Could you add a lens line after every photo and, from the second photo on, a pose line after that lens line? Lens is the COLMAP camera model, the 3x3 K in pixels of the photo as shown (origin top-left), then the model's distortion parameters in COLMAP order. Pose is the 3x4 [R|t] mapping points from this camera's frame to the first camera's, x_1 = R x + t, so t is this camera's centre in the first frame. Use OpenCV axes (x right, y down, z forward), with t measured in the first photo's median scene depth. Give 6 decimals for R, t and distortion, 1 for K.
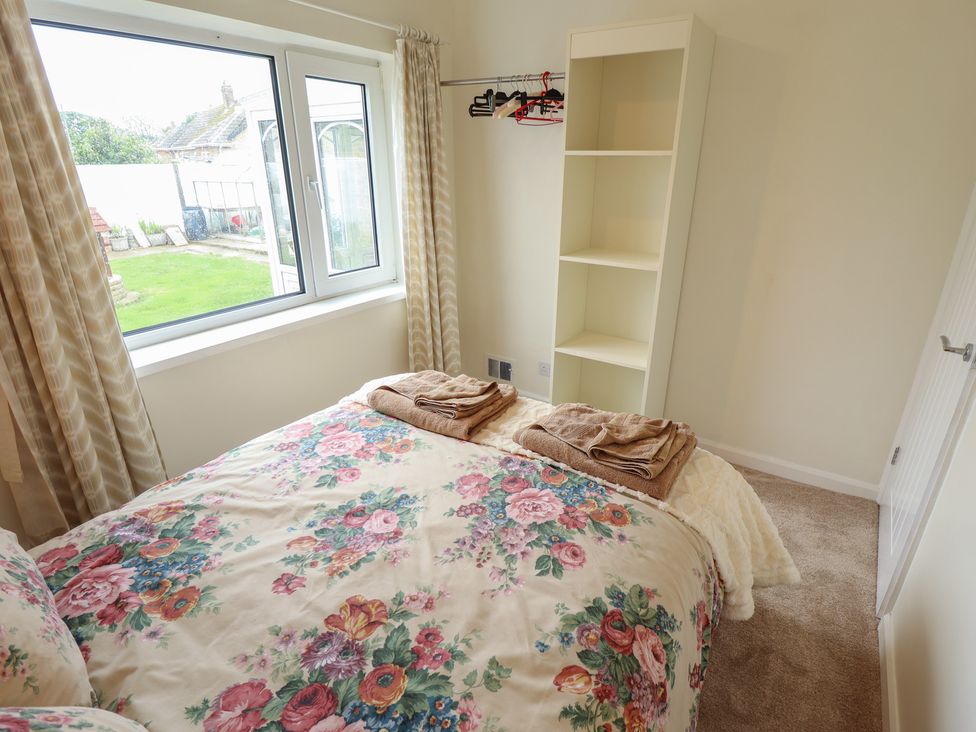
lens RADIAL K [[517.7, 0, 493.9], [0, 517.7, 371.0], [0, 0, 1]] dist [-0.013966, -0.004685]
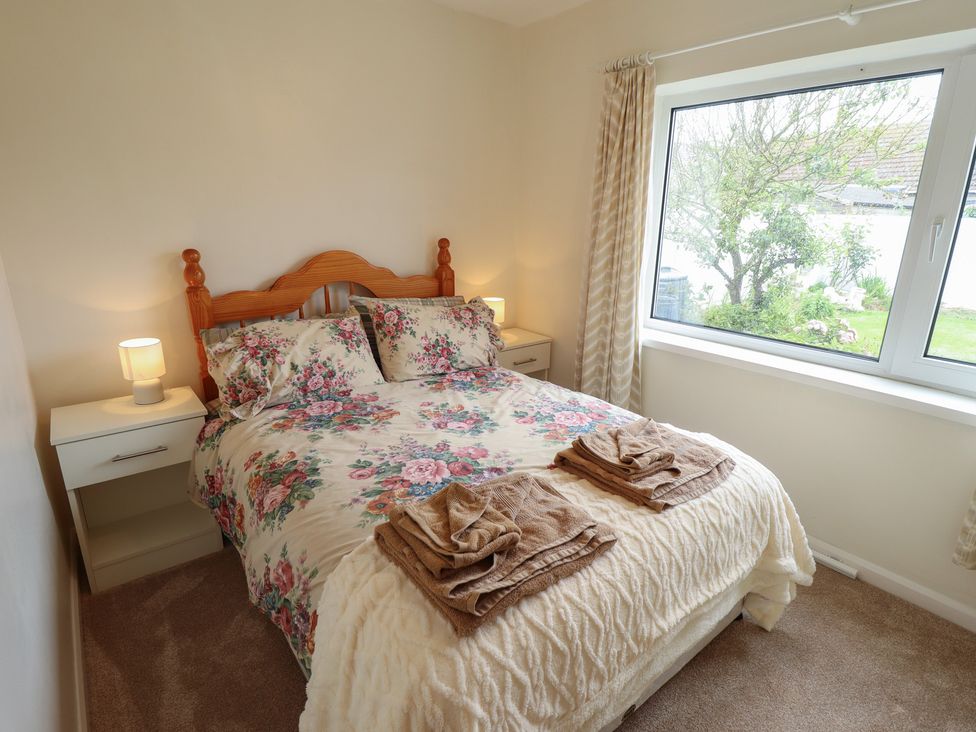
lens RADIAL K [[517.7, 0, 491.3], [0, 517.7, 361.7], [0, 0, 1]] dist [-0.013966, -0.004685]
pose [[-0.315974, 0.262246, -0.911805, 1.084259], [-0.369257, 0.851276, 0.372798, -0.461491], [0.873962, 0.454484, -0.172145, 1.285402]]
